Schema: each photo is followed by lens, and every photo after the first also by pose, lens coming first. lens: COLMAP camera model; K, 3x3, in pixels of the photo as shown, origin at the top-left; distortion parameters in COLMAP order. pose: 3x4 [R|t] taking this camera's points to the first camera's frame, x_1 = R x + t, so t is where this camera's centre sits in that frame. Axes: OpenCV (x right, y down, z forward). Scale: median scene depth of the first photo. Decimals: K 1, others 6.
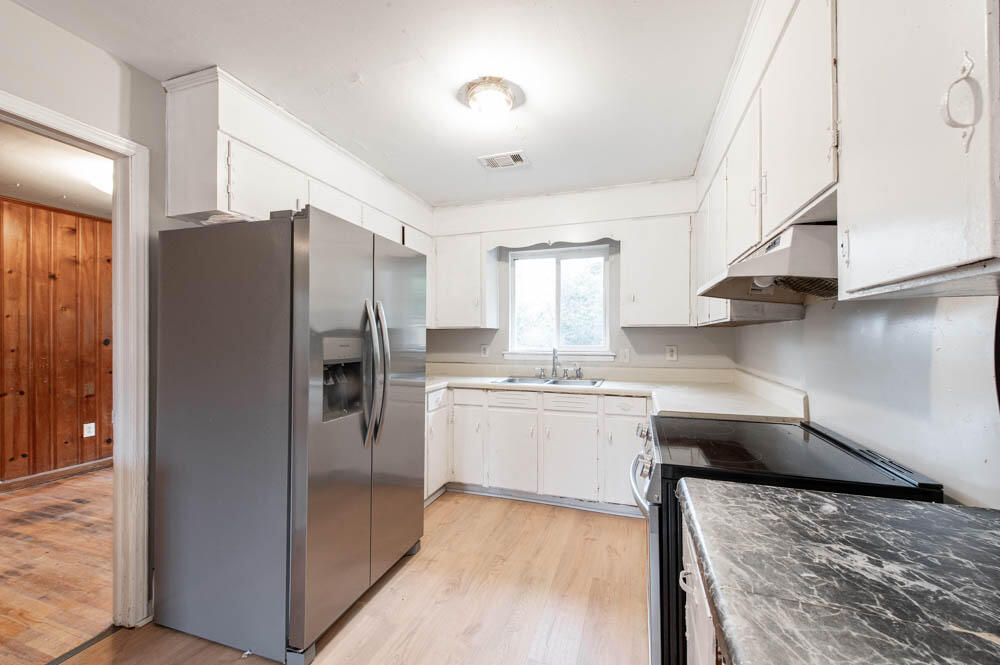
lens RADIAL K [[401.2, 0, 501.1], [0, 401.2, 333.5], [0, 0, 1]] dist [0.001401, -0.000097]
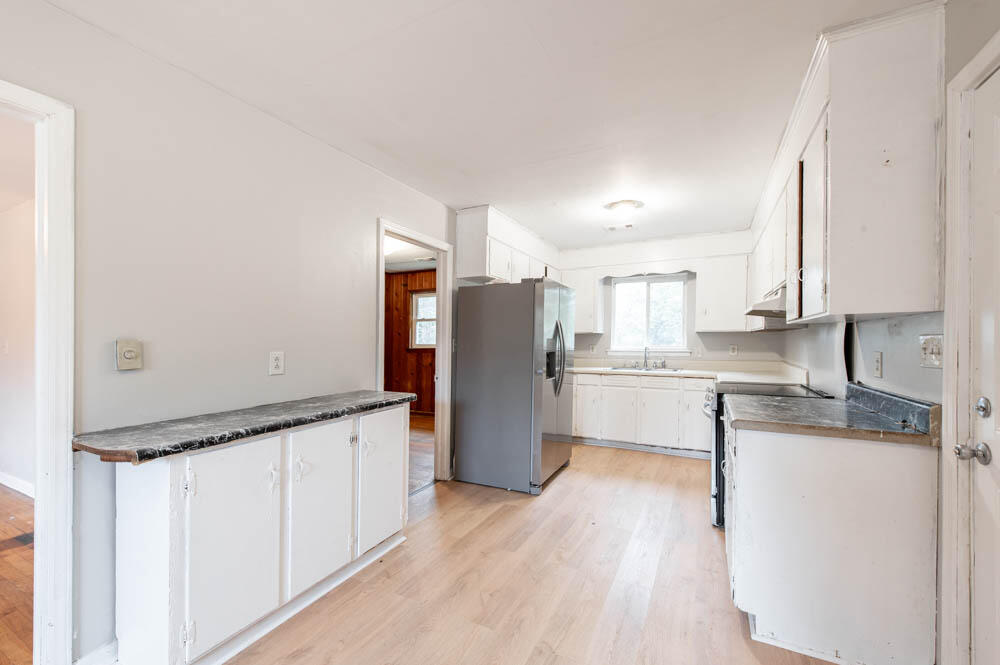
lens RADIAL K [[401.2, 0, 509.6], [0, 401.2, 353.4], [0, 0, 1]] dist [0.001401, -0.000097]
pose [[0.991157, 0.001323, -0.132690, -0.182944], [0.004094, 0.999169, 0.040545, -0.000540], [0.132633, -0.040730, 0.990328, -0.549835]]
